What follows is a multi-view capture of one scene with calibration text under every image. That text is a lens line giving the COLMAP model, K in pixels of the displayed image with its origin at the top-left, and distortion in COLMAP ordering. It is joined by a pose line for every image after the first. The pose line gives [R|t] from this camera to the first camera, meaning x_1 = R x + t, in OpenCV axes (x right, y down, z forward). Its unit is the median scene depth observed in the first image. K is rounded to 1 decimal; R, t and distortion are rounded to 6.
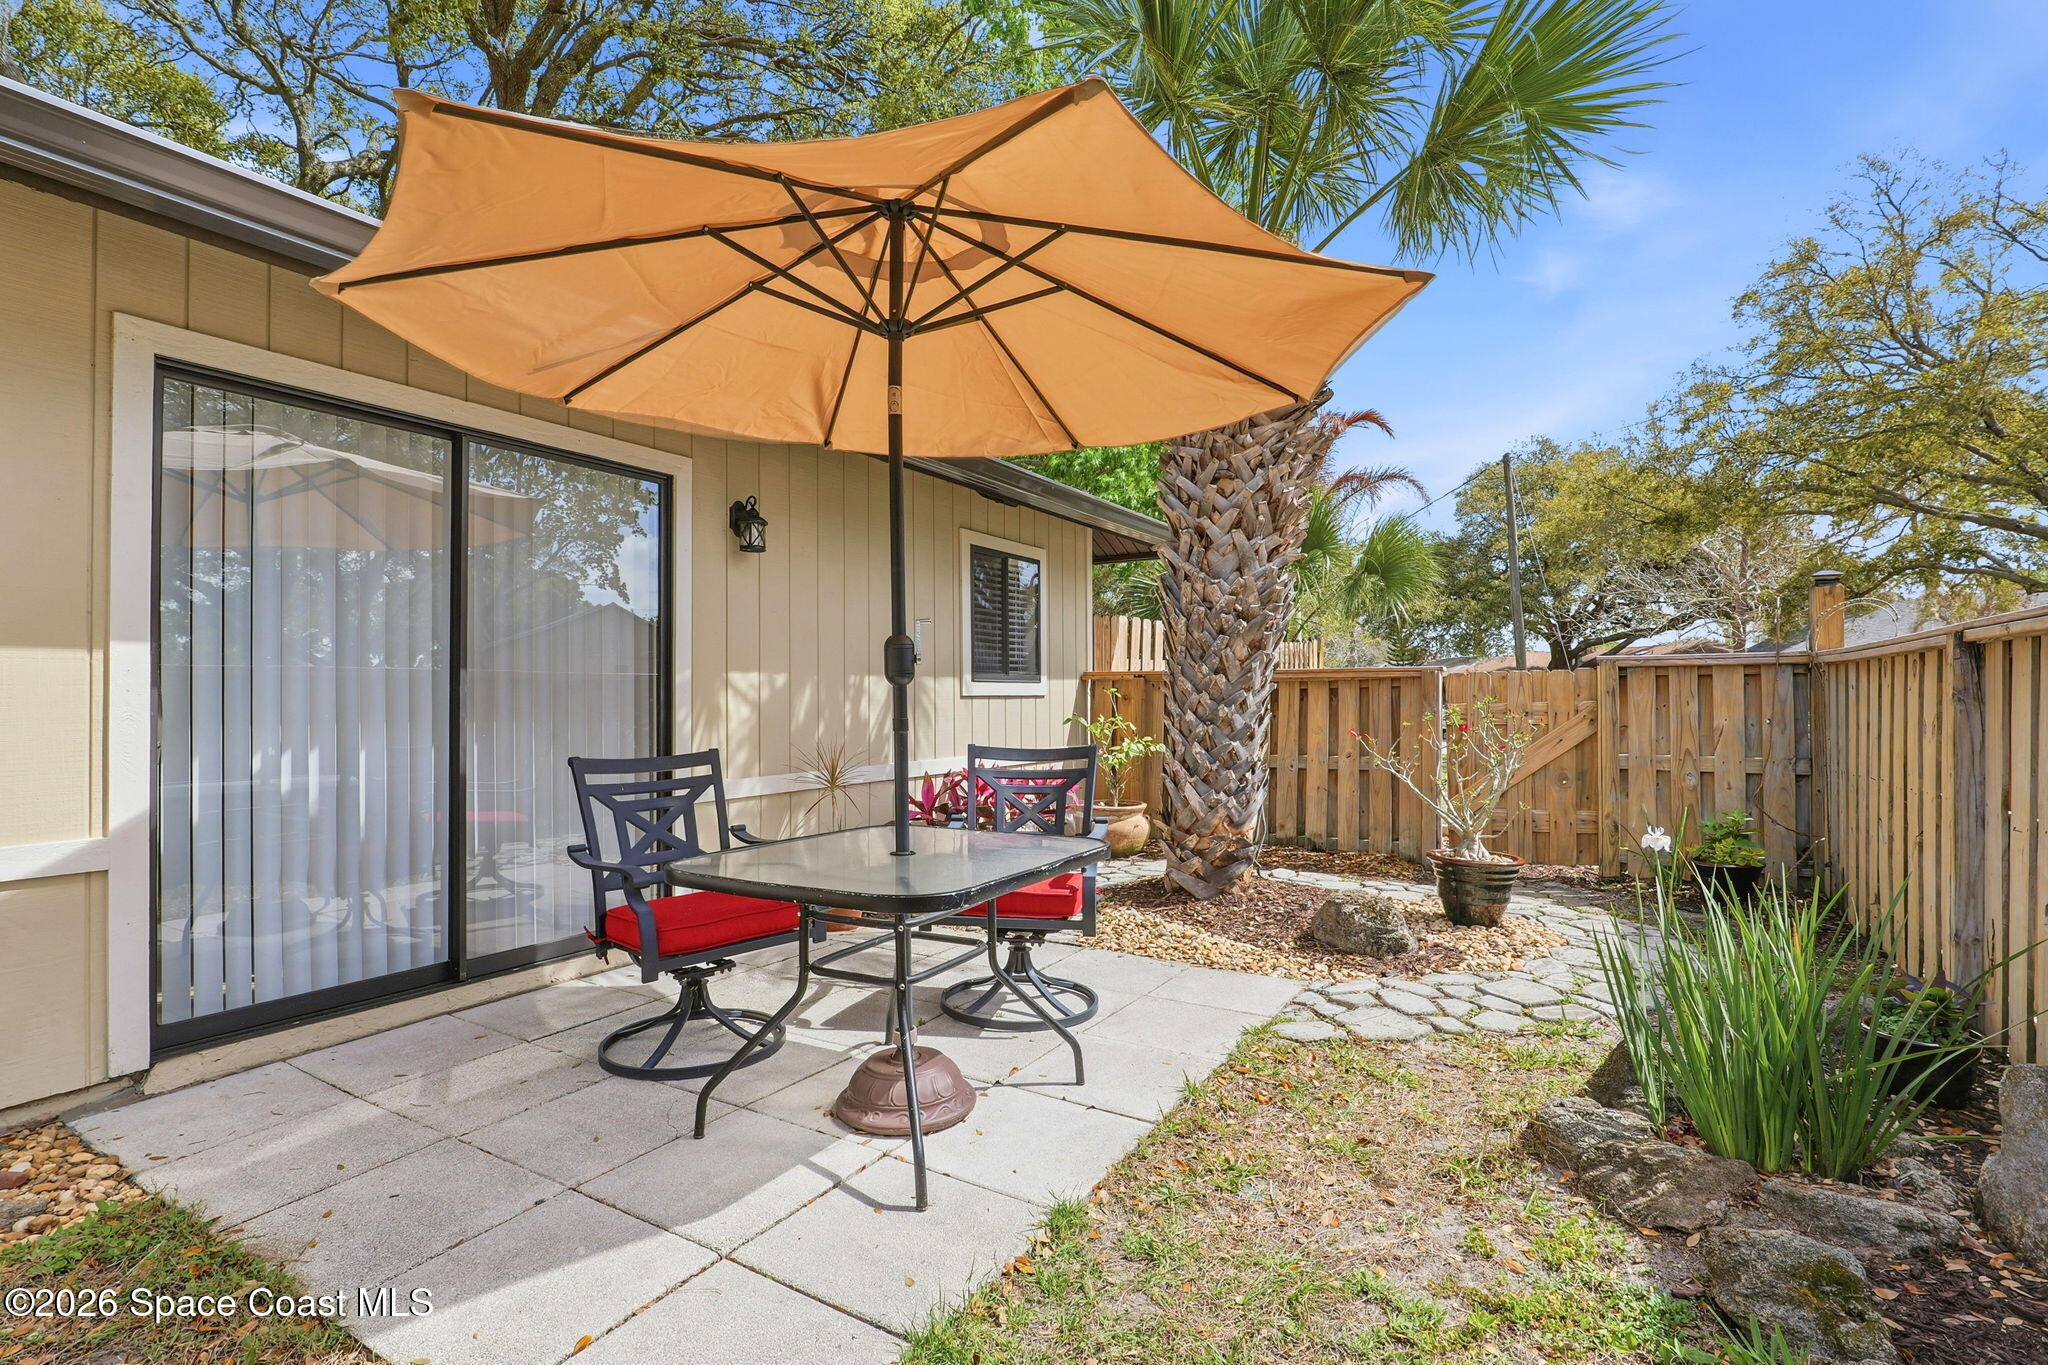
lens RADIAL K [[994.3, 0, 1018.3], [0, 994.3, 691.2], [0, 0, 1]] dist [-0.012648, -0.000041]
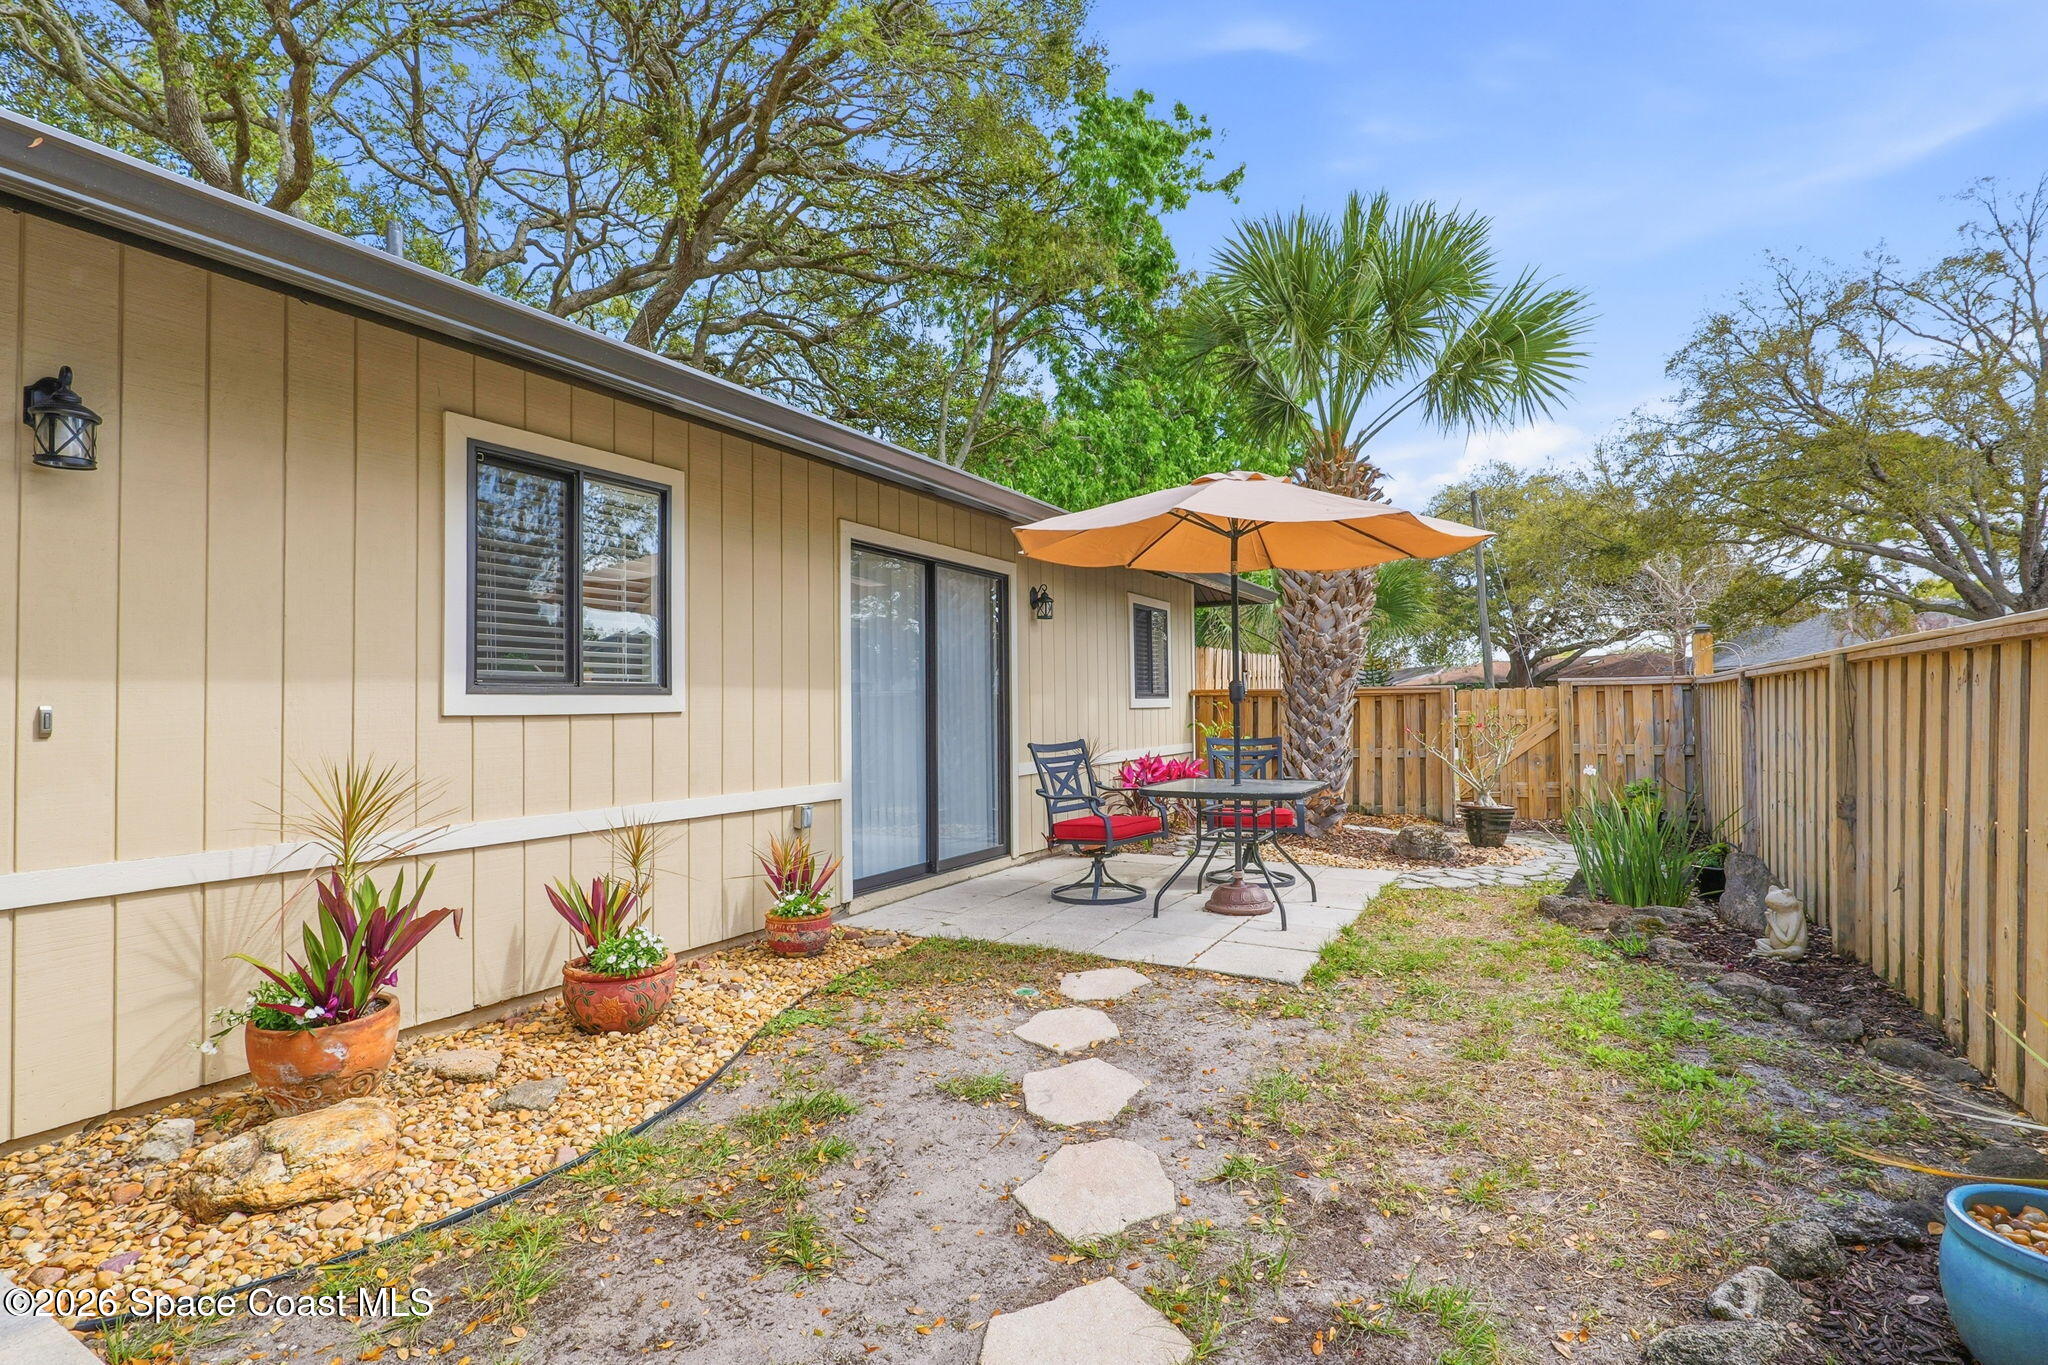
lens RADIAL K [[994.3, 0, 1028.1], [0, 994.3, 682.8], [0, 0, 1]] dist [-0.012648, -0.000041]
pose [[0.999093, -0.006157, 0.042130, -0.252021], [0.006947, 0.999802, -0.018640, -0.005775], [-0.042007, 0.018916, 0.998938, -0.416833]]
